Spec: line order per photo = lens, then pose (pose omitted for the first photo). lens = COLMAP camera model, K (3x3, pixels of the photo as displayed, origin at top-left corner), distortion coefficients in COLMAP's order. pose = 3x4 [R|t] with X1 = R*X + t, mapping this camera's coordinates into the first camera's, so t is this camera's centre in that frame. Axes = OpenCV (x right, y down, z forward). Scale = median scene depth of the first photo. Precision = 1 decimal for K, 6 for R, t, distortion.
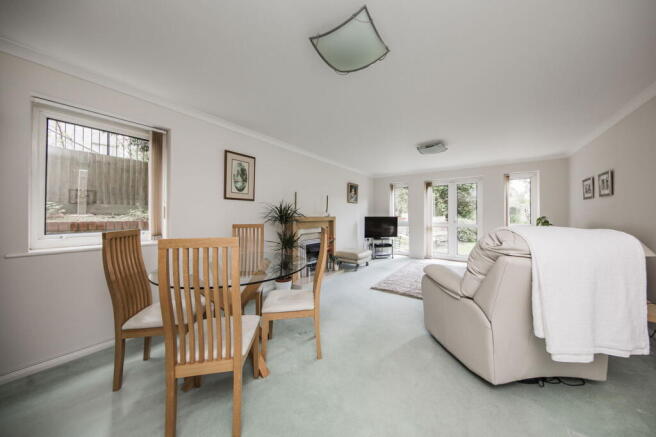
lens RADIAL K [[214.0, 0, 331.1], [0, 214.0, 215.0], [0, 0, 1]] dist [-0.001478, -0.000126]
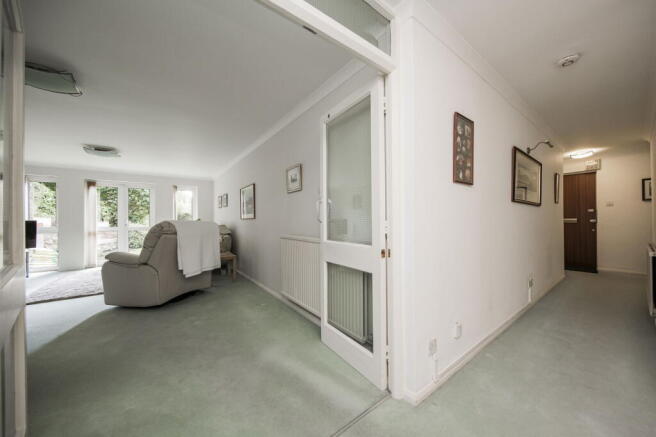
lens RADIAL K [[220.4, 0, 330.9], [0, 220.4, 219.5], [0, 0, 1]] dist [-0.000212, -0.000035]
pose [[0.281850, -0.003869, 0.959451, -0.140743], [0.007802, 0.999968, 0.001741, 0.012002], [-0.959427, 0.006995, 0.281871, -0.208593]]
